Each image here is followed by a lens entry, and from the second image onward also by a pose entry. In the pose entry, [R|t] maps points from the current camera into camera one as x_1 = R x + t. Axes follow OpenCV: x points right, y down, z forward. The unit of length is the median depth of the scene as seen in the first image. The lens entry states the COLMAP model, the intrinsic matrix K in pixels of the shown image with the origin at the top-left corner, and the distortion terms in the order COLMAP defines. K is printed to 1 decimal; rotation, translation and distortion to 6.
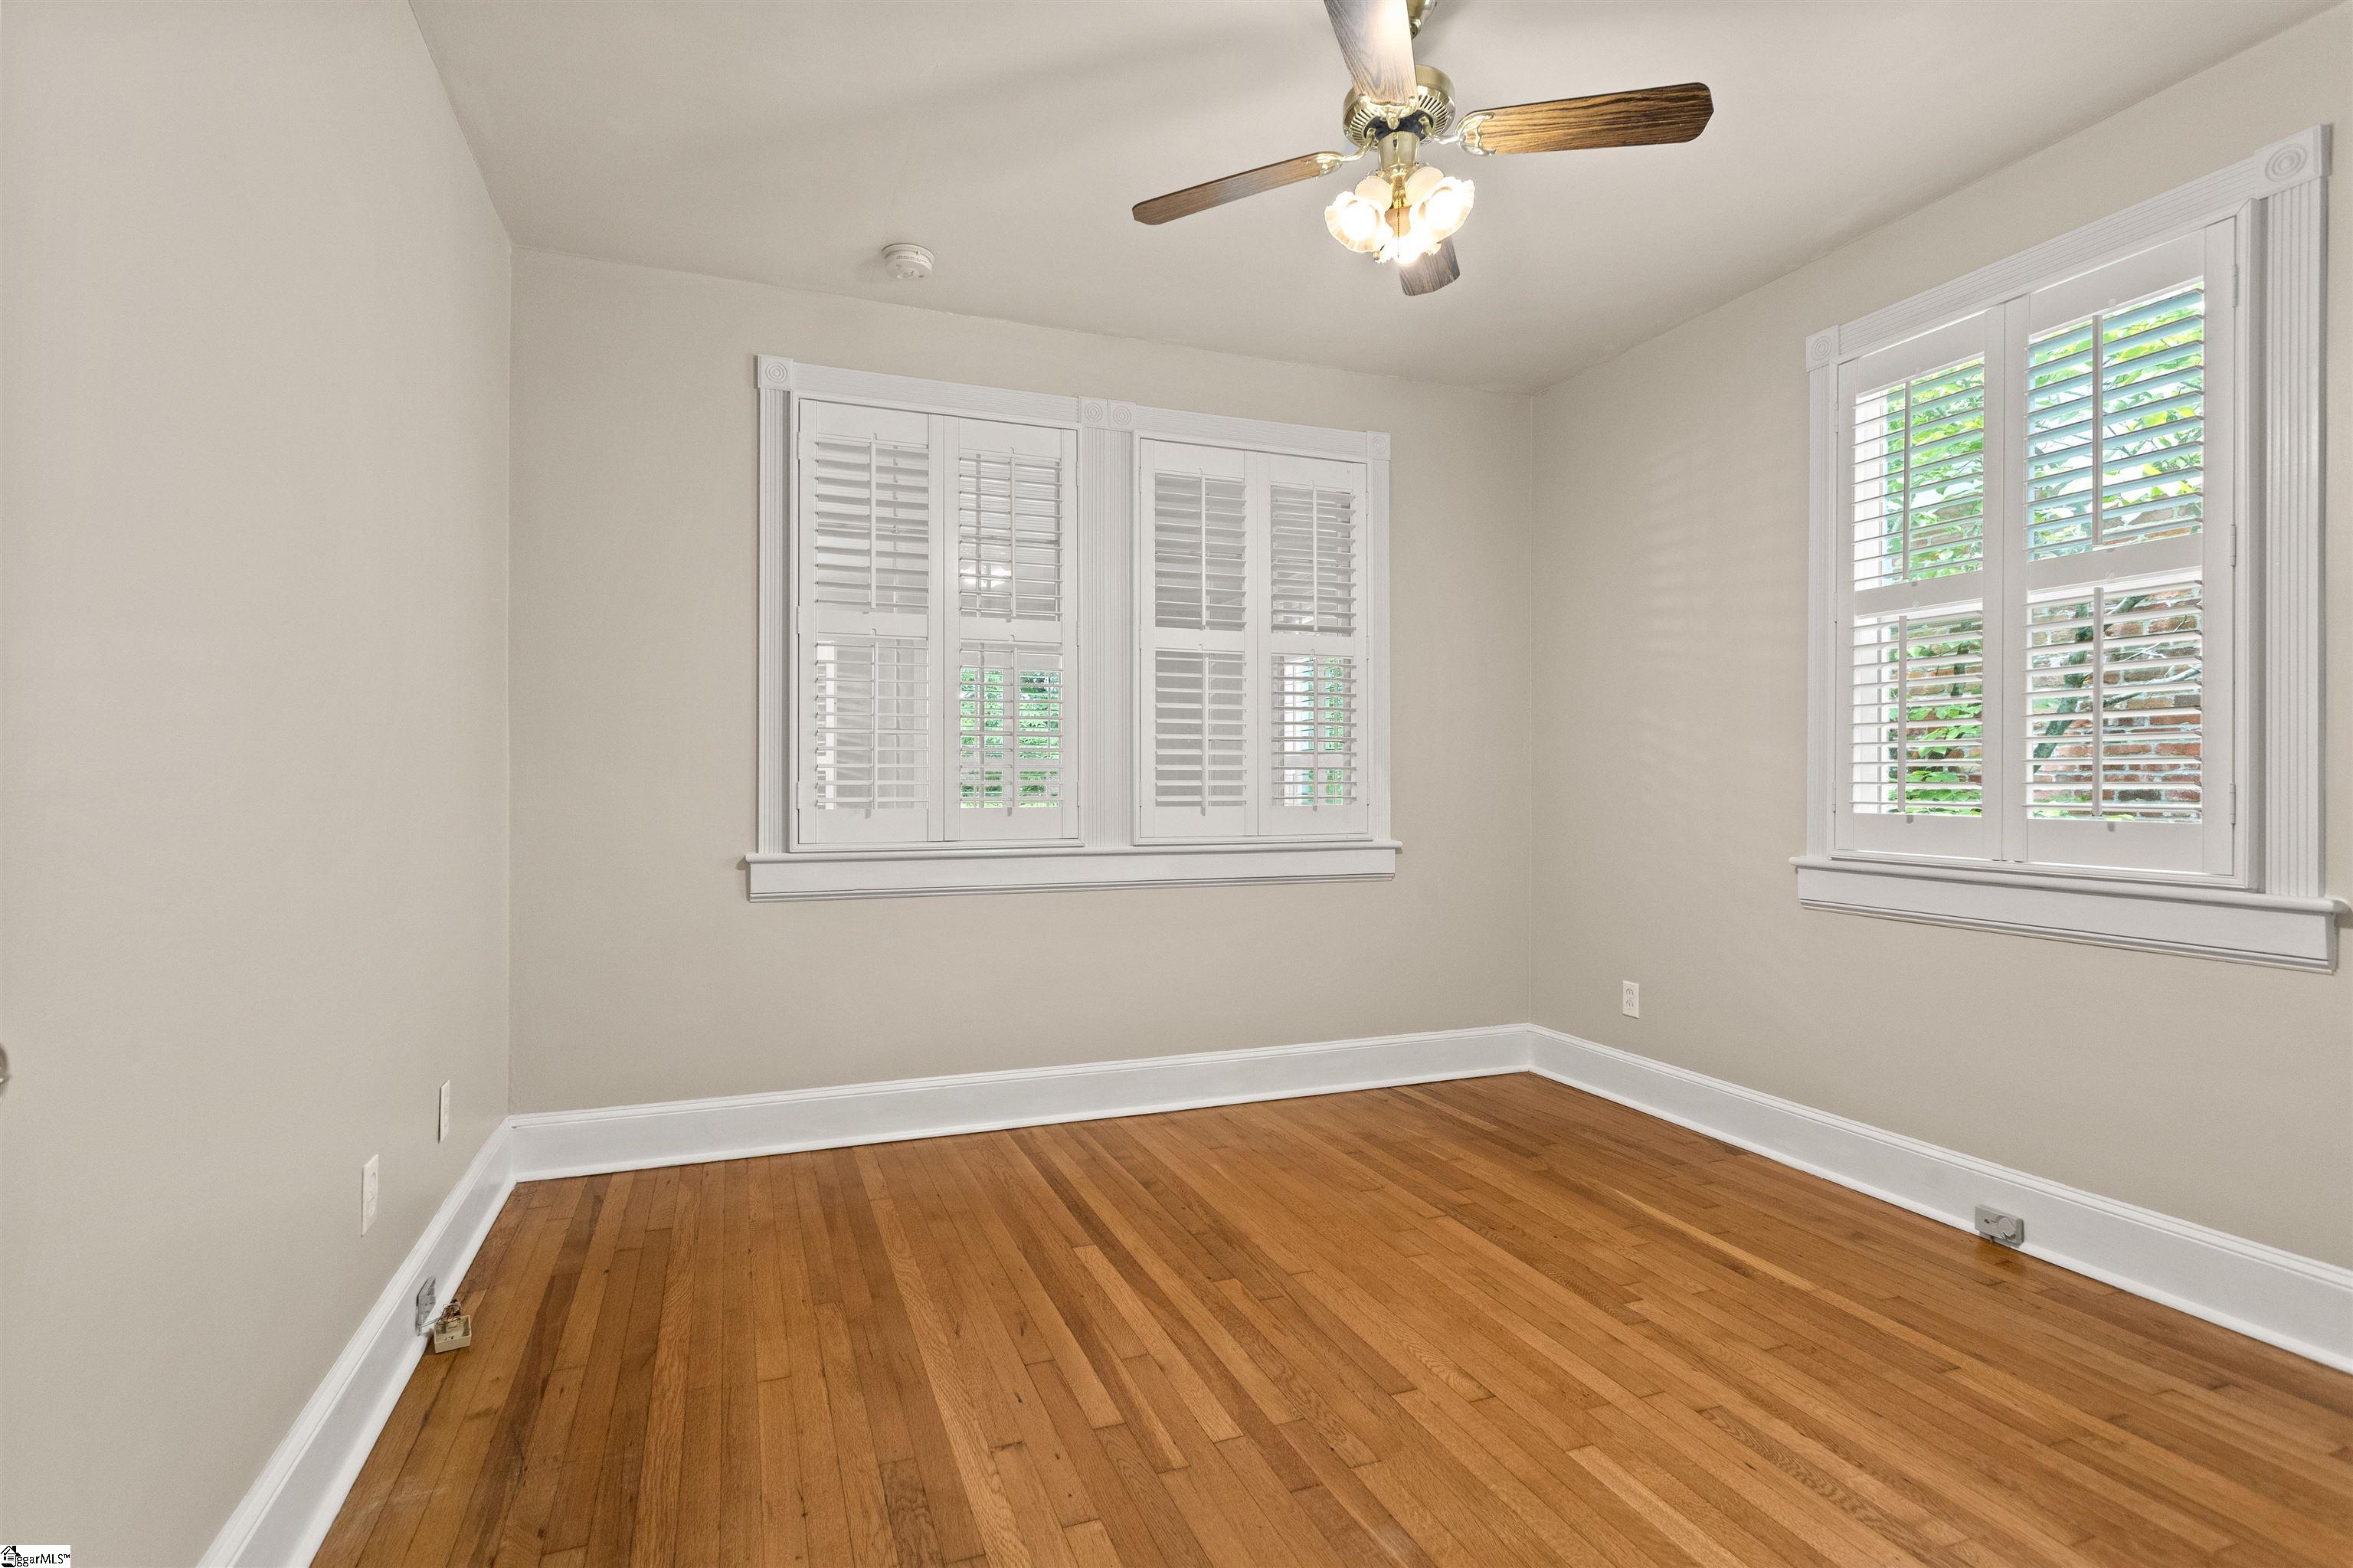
lens RADIAL K [[1126.3, 0, 1163.7], [0, 1126.3, 788.6], [0, 0, 1]] dist [0.000387, 0.000408]
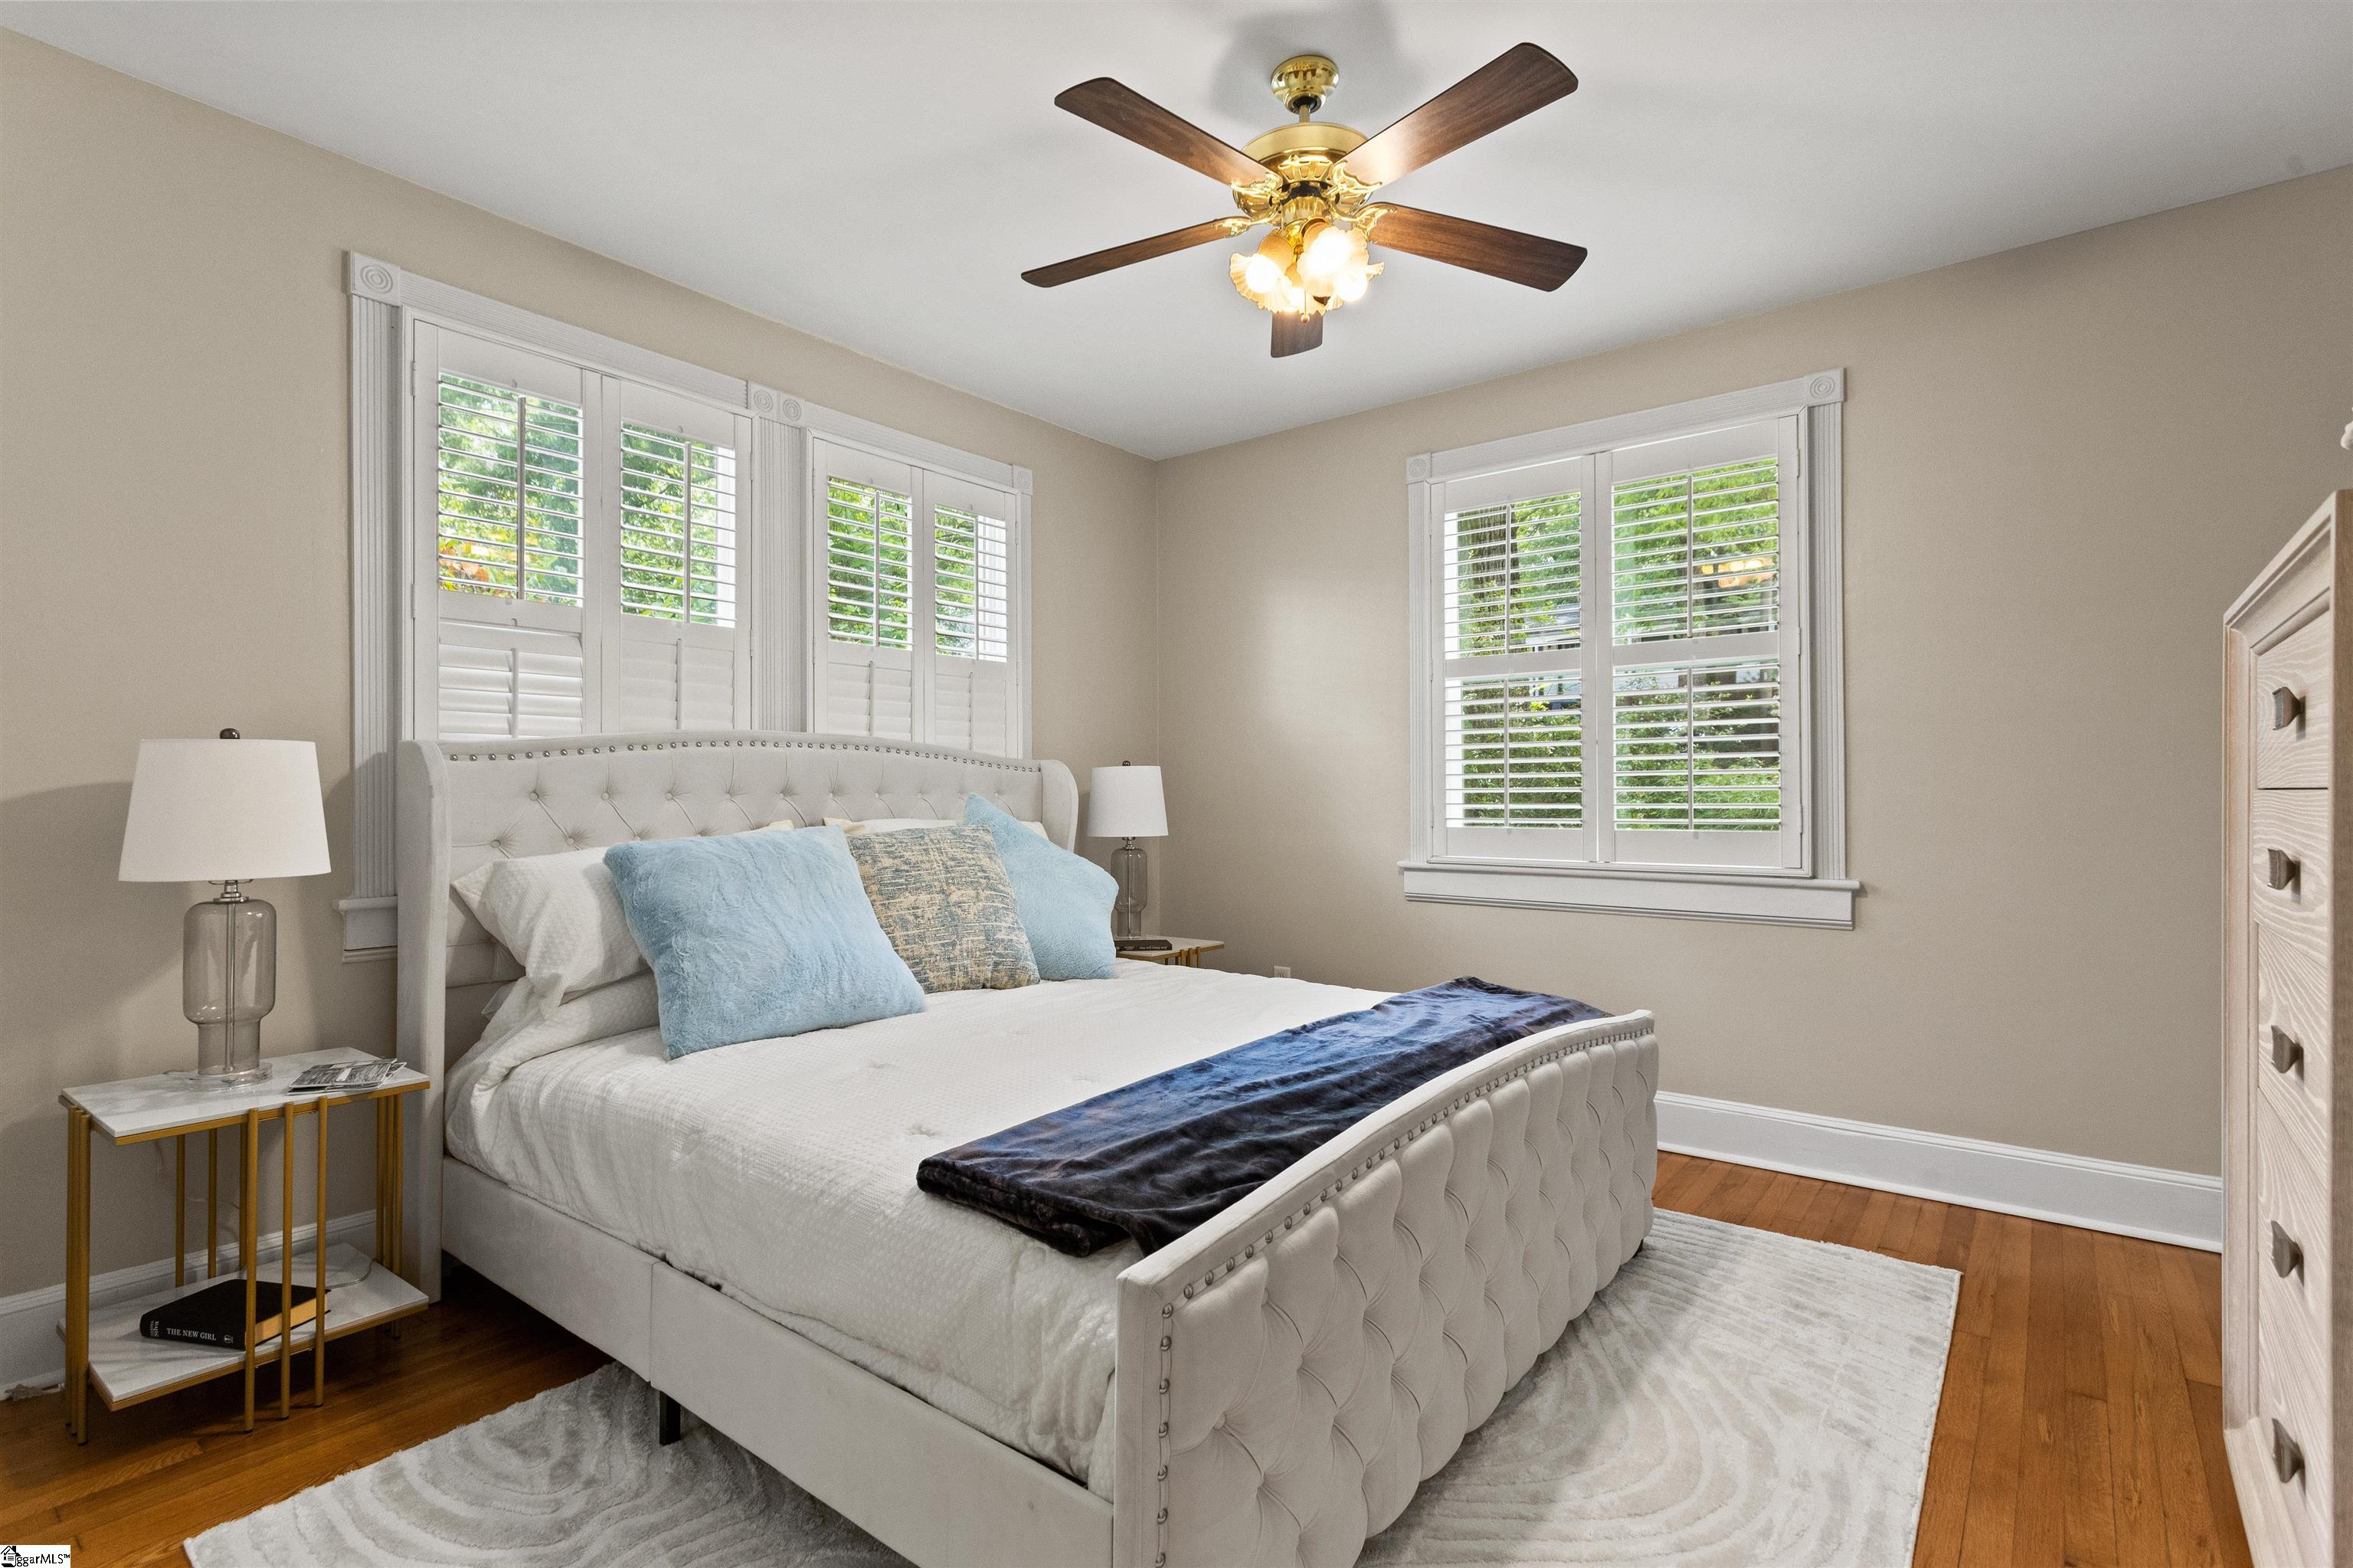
lens RADIAL K [[1126.3, 0, 1169.9], [0, 1126.3, 789.6], [0, 0, 1]] dist [0.000387, 0.000408]
pose [[0.850340, 0.009786, 0.526143, -0.356770], [-0.007490, 0.999951, -0.006494, -0.011029], [-0.526181, 0.001581, 0.850371, 0.040141]]
